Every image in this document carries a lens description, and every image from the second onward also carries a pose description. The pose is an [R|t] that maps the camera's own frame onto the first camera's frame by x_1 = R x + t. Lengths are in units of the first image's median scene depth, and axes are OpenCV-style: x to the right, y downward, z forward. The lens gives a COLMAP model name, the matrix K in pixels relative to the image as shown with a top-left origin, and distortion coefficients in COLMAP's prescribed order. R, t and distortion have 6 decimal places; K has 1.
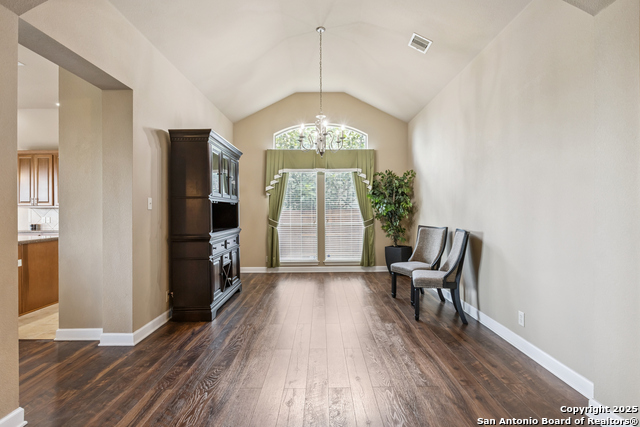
lens RADIAL K [[320.0, 0, 325.7], [0, 320.0, 211.8], [0, 0, 1]] dist [-0.004164, 0.000448]
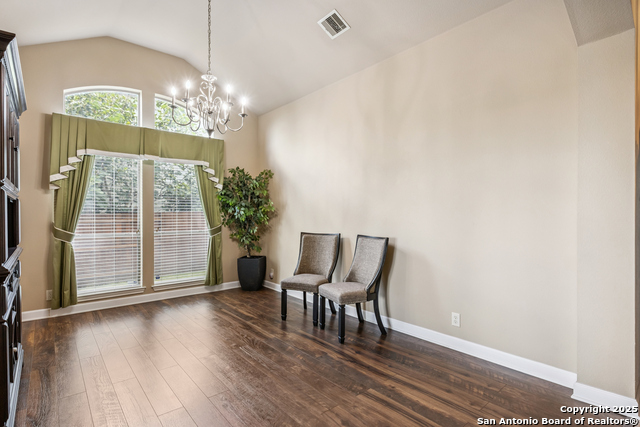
lens RADIAL K [[320.0, 0, 318.6], [0, 320.0, 216.5], [0, 0, 1]] dist [-0.004164, 0.000448]
pose [[0.767532, 0.002326, 0.641006, -0.183356], [-0.002358, 0.999997, -0.000806, -0.000827], [-0.641006, -0.000893, 0.767535, 0.219319]]
